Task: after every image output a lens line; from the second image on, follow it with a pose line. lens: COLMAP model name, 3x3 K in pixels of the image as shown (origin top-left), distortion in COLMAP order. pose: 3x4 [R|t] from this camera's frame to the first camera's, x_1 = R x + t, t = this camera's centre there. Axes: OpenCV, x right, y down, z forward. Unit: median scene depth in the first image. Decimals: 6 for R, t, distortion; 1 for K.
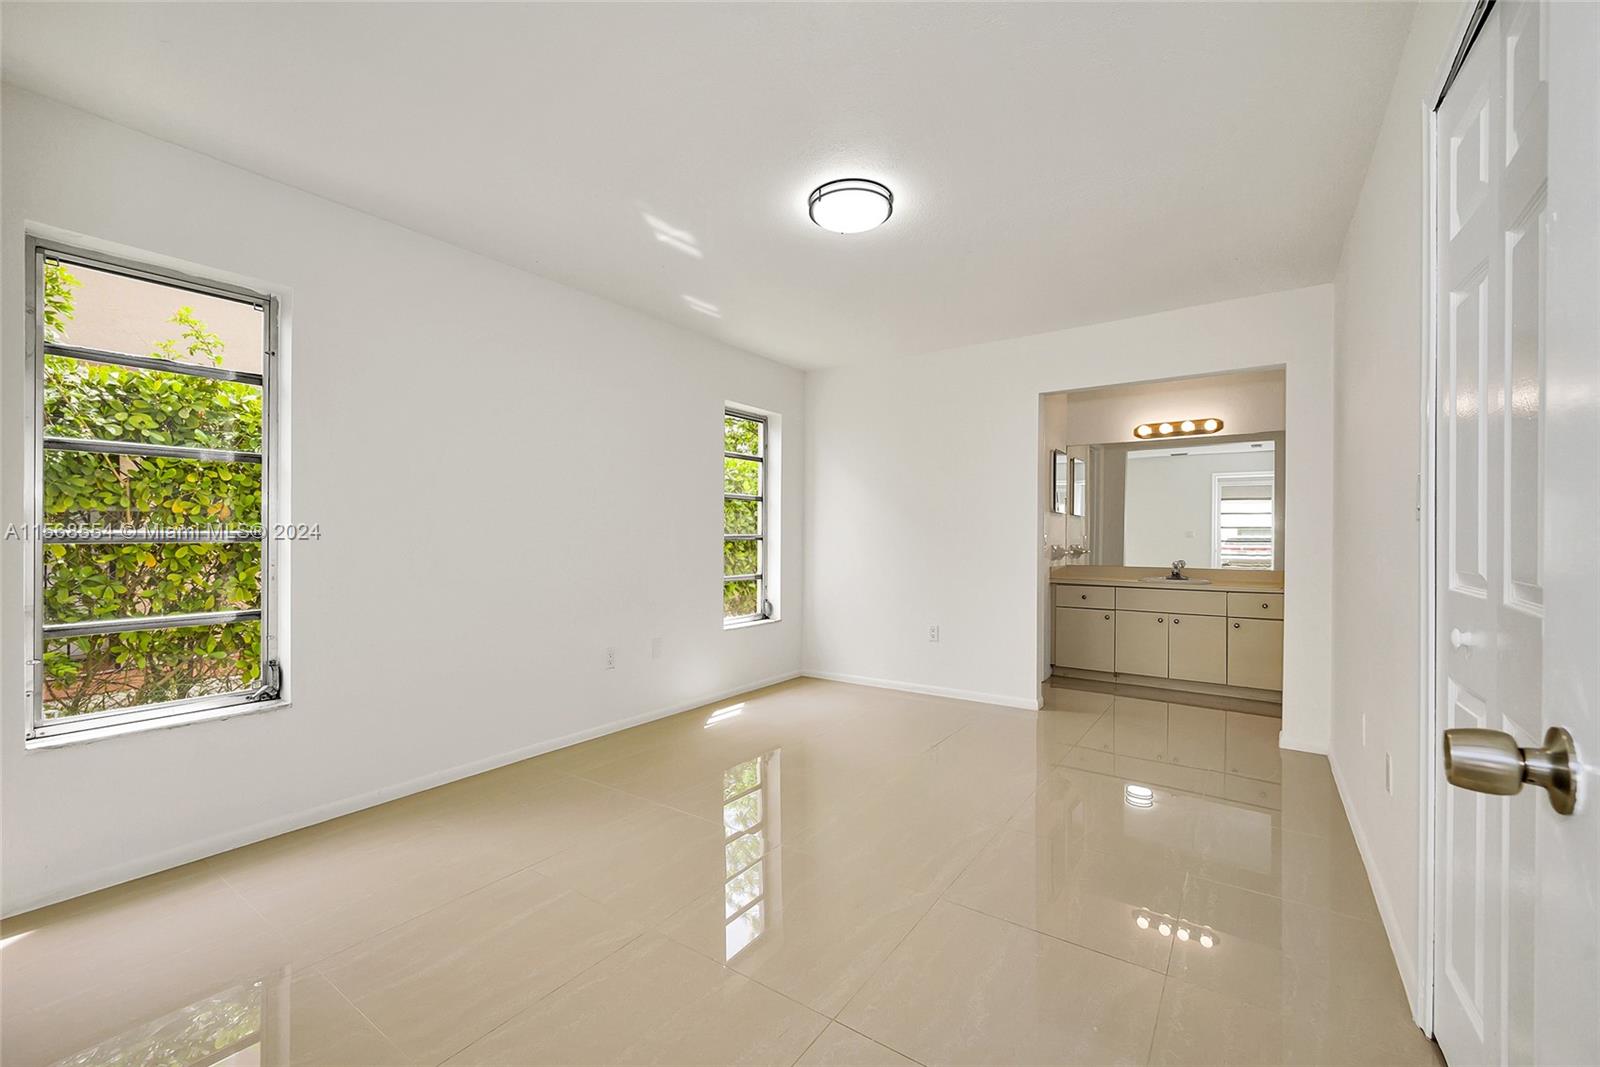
lens RADIAL K [[644.8, 0, 795.2], [0, 644.8, 538.4], [0, 0, 1]] dist [-0.005593, 0.001761]
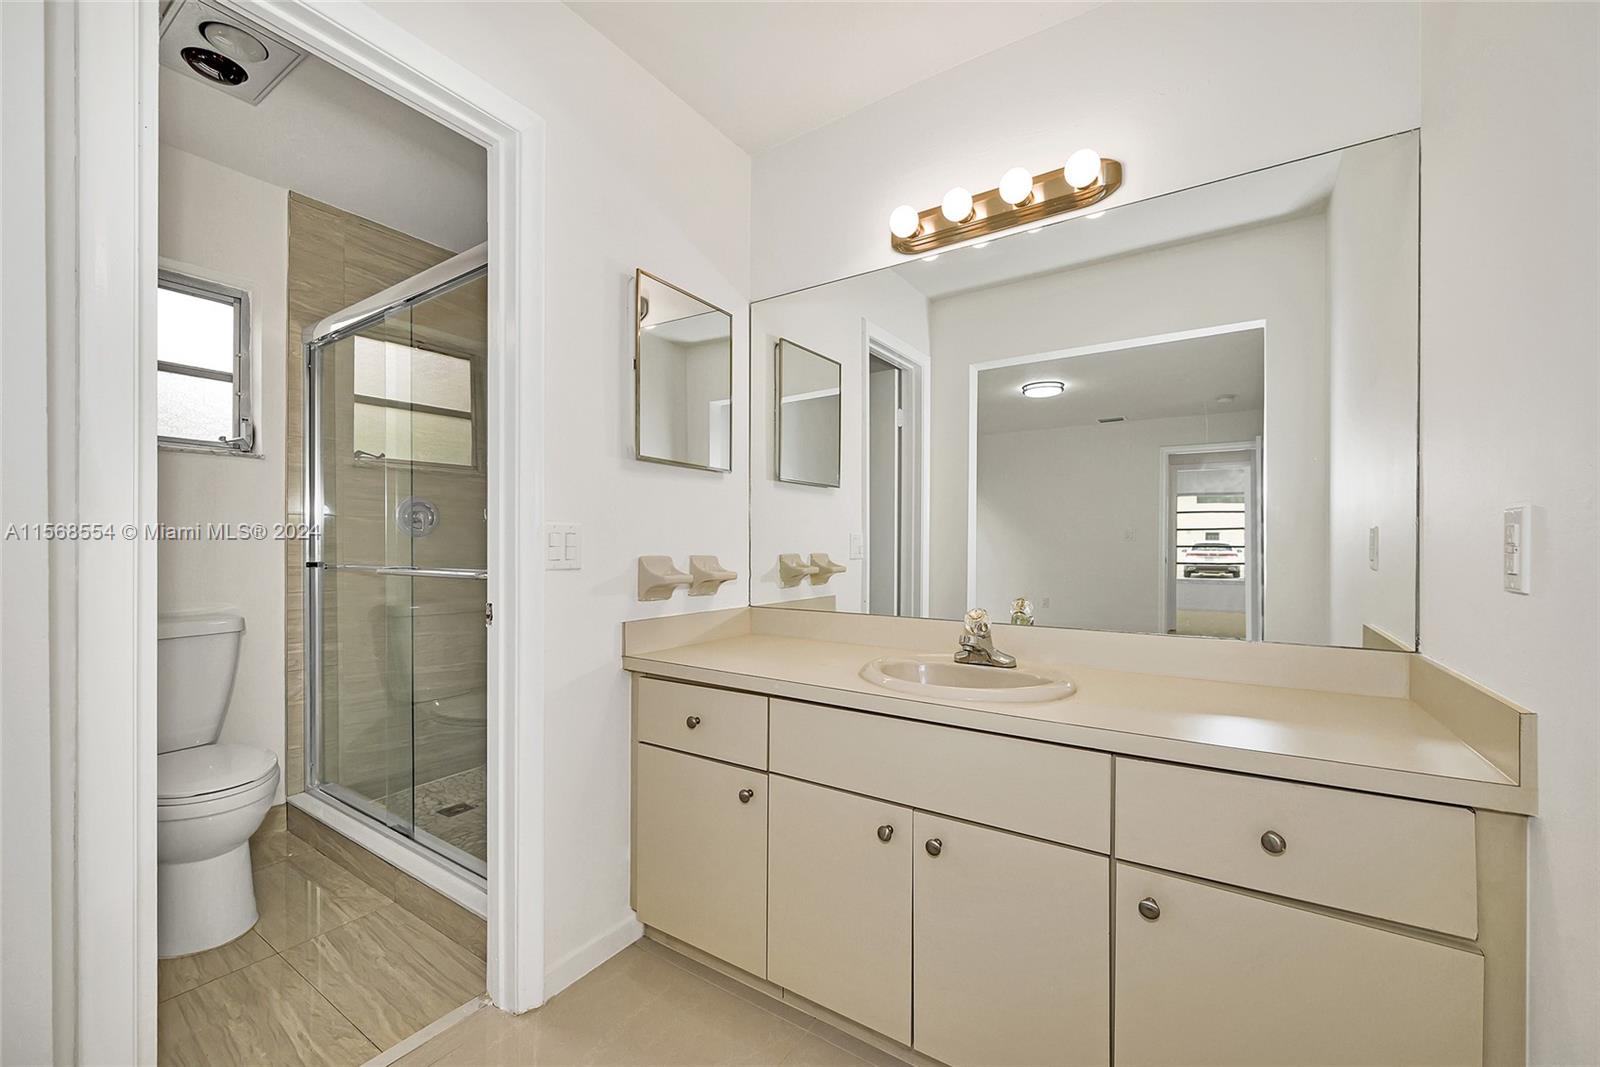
lens RADIAL K [[644.8, 0, 799.1], [0, 644.8, 537.3], [0, 0, 1]] dist [-0.005593, 0.001761]
pose [[0.999325, 0.003314, 0.036591, 0.126601], [-0.003028, 0.999965, -0.007850, 0.000702], [-0.036616, 0.007734, 0.999299, 0.175776]]
